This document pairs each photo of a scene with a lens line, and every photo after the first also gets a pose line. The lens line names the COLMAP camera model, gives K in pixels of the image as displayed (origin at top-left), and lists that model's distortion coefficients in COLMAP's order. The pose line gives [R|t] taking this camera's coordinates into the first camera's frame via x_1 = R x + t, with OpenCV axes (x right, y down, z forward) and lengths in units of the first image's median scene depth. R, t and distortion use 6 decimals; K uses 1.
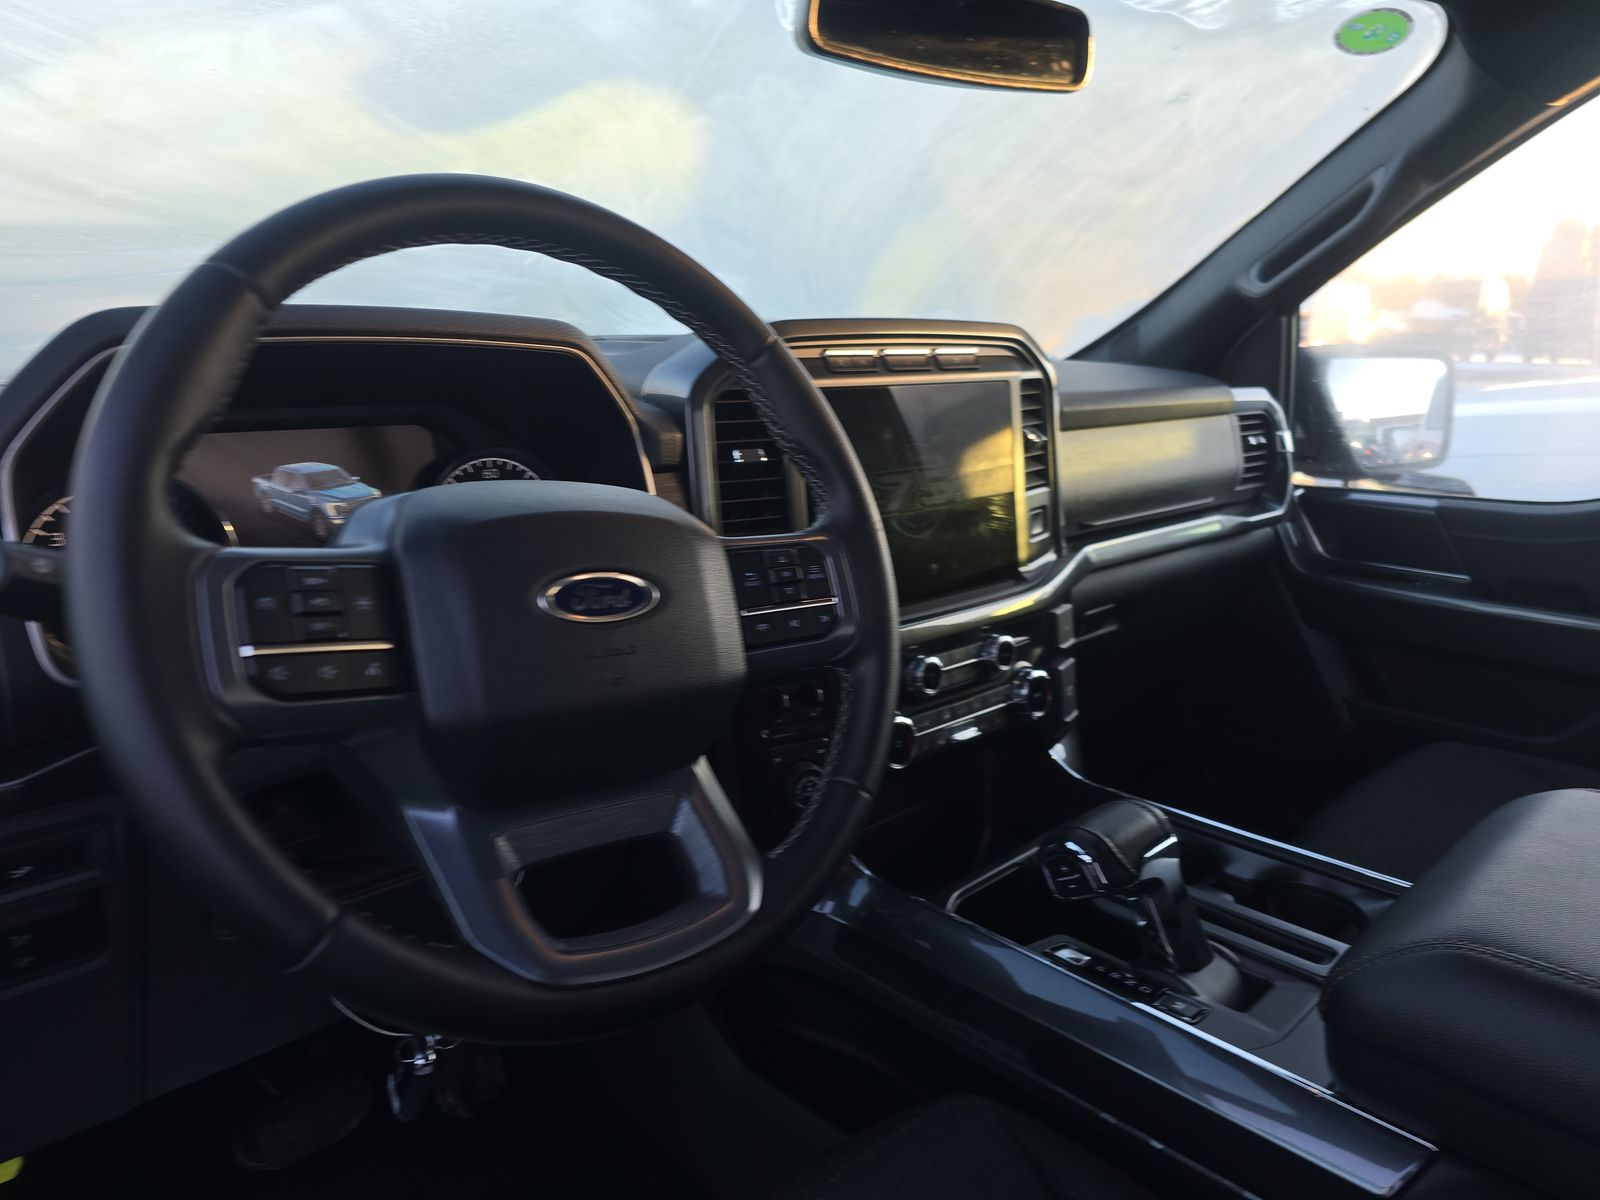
lens RADIAL K [[1083.5, 0, 800.0], [0, 1083.5, 600.0], [0, 0, 1]] dist [0.176844, -0.396397]
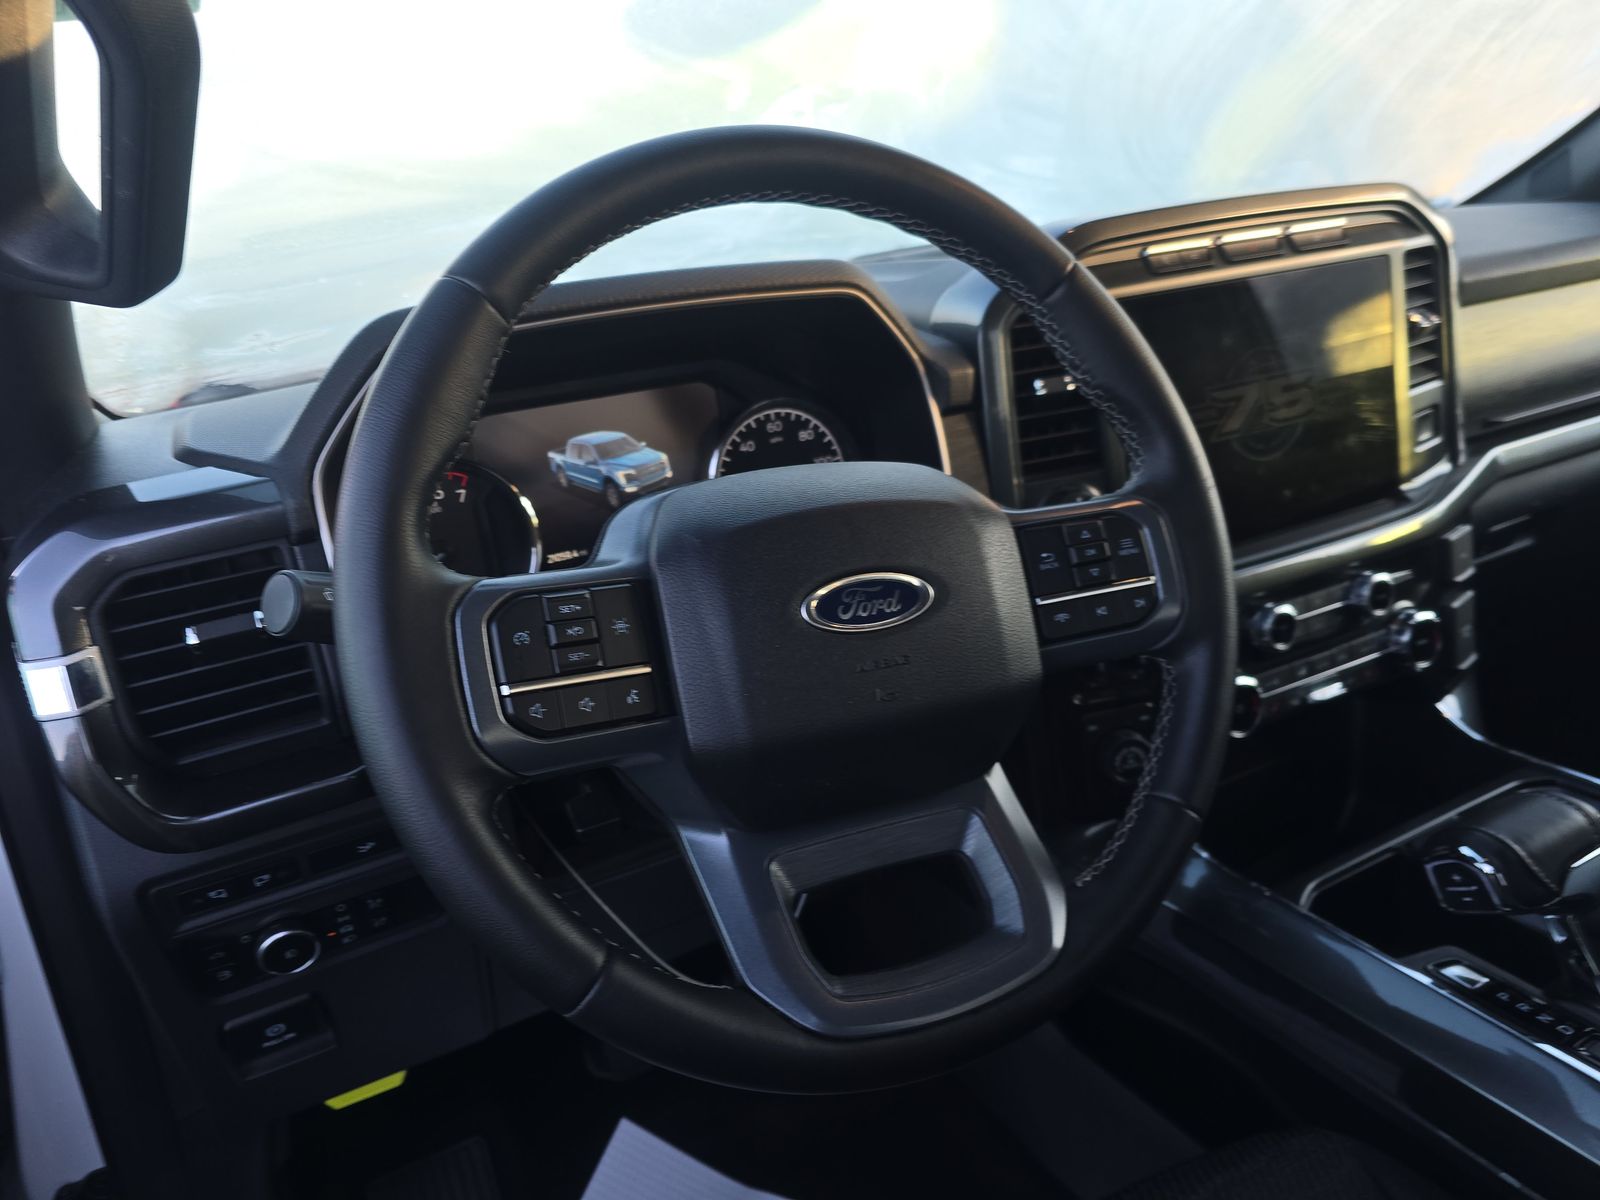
lens RADIAL K [[1092.7, 0, 800.0], [0, 1092.7, 600.0], [0, 0, 1]] dist [0.032847, -0.029440]
pose [[0.955450, -0.011539, -0.294926, 0.016818], [0.044695, 0.993369, 0.105928, -0.067272], [0.291748, -0.114390, 0.949630, 0.095006]]
